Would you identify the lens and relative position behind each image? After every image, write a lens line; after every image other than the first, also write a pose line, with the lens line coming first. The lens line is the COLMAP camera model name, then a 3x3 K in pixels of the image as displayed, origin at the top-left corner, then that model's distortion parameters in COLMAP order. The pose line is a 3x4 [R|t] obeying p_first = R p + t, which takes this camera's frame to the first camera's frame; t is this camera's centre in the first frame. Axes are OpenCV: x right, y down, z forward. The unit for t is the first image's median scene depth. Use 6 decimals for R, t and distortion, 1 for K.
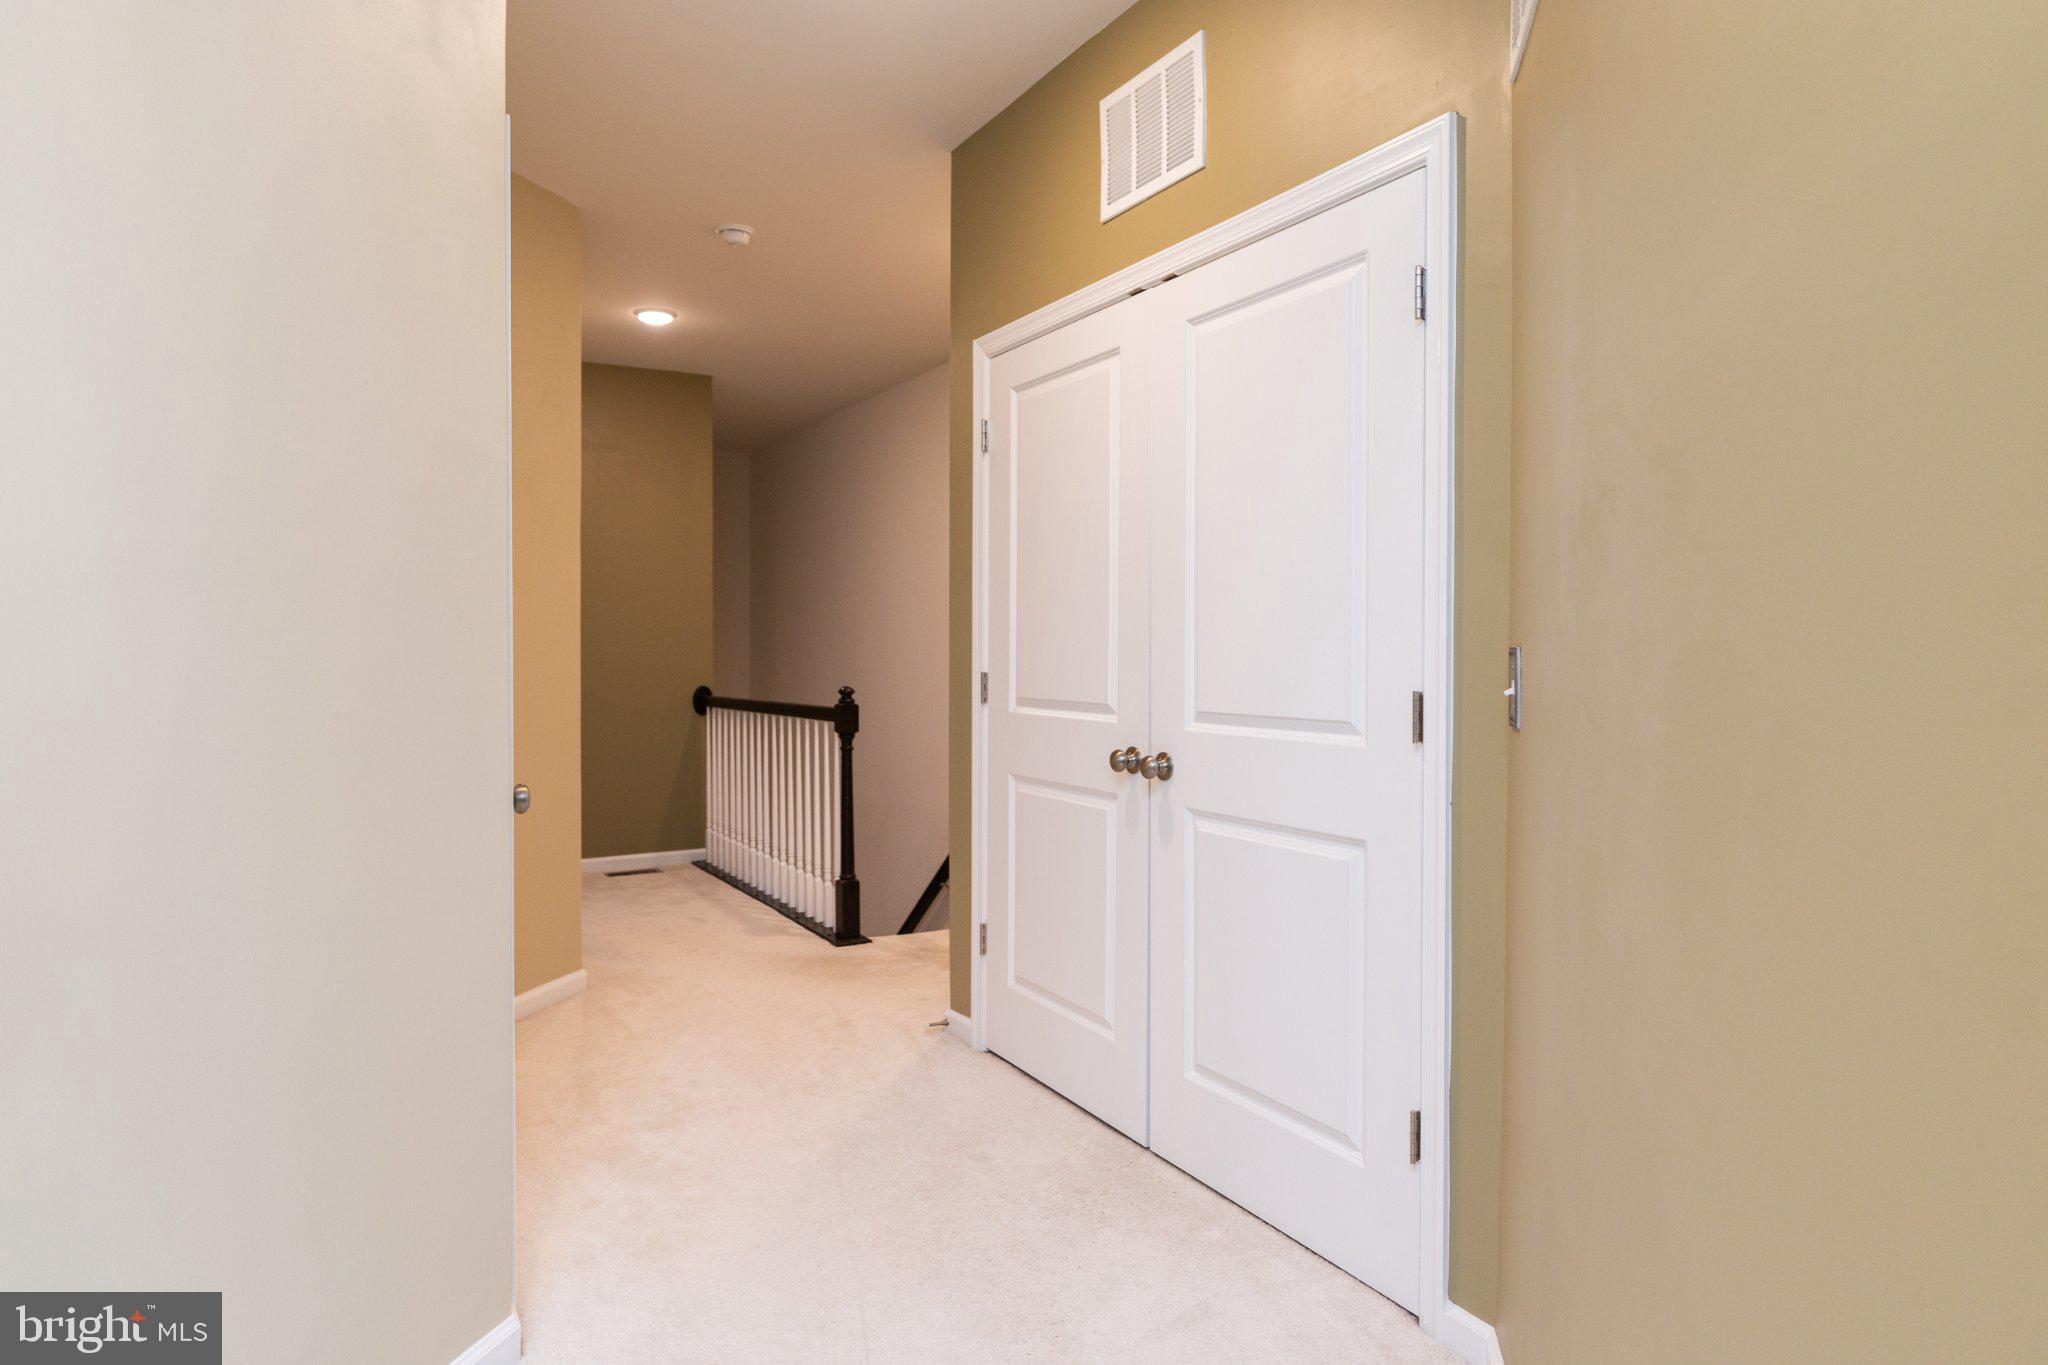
lens RADIAL K [[1115.1, 0, 1022.6], [0, 1115.1, 663.9], [0, 0, 1]] dist [0.017303, 0.000214]
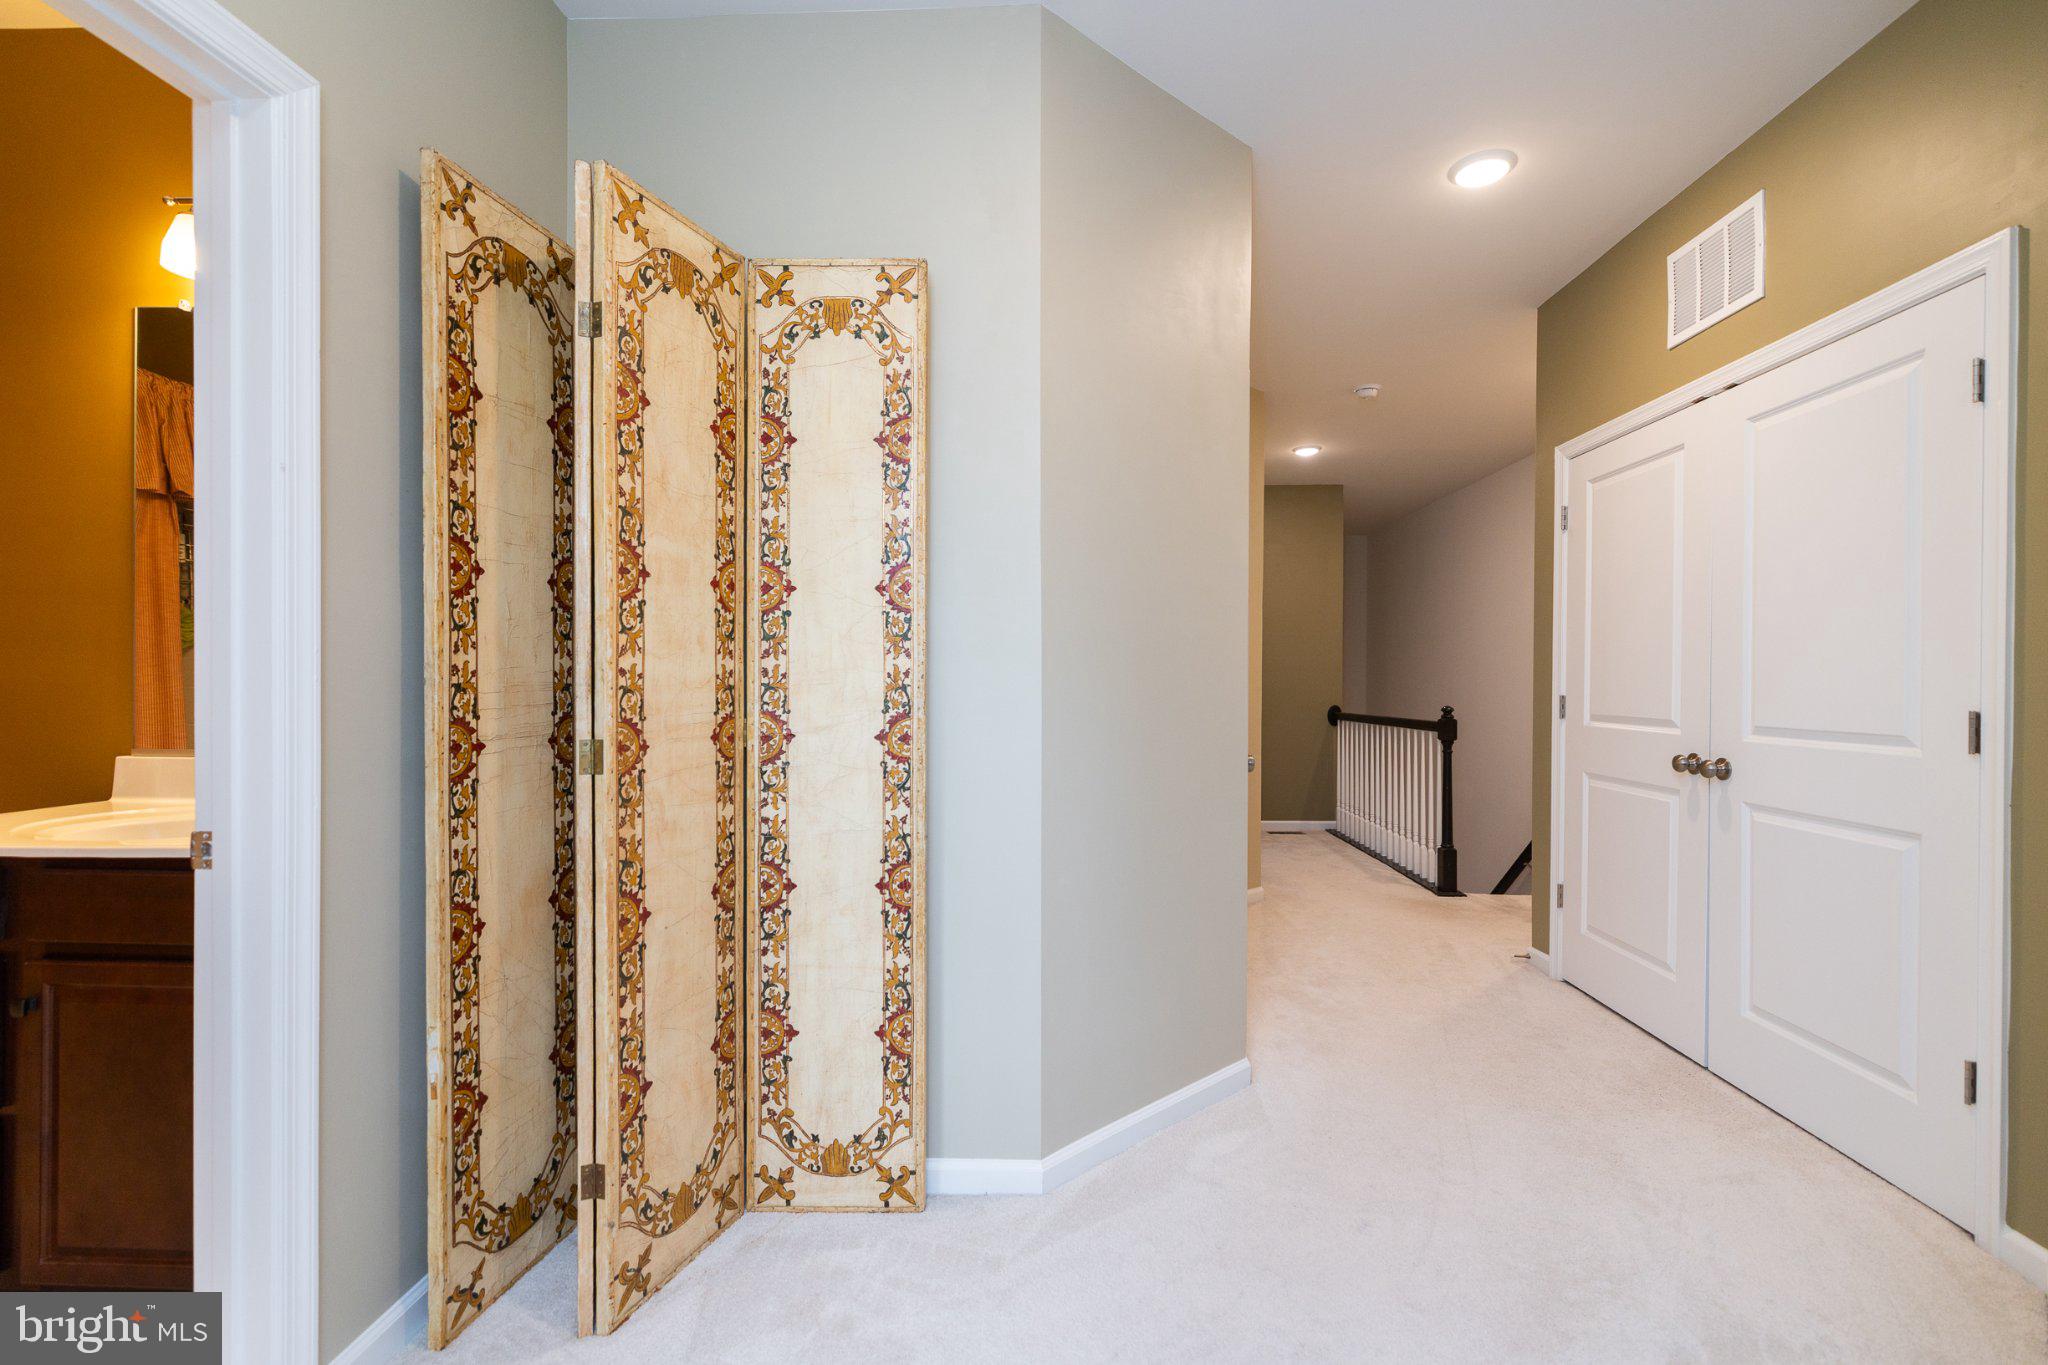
lens RADIAL K [[846.2, 0, 1076.0], [0, 846.2, 685.2], [0, 0, 1]] dist [-0.001850, 0.000896]
pose [[0.846299, 0.005952, -0.532675, 0.011436], [-0.009877, 0.999941, -0.004520, 0.005817], [0.532617, 0.009087, 0.846308, -0.161620]]
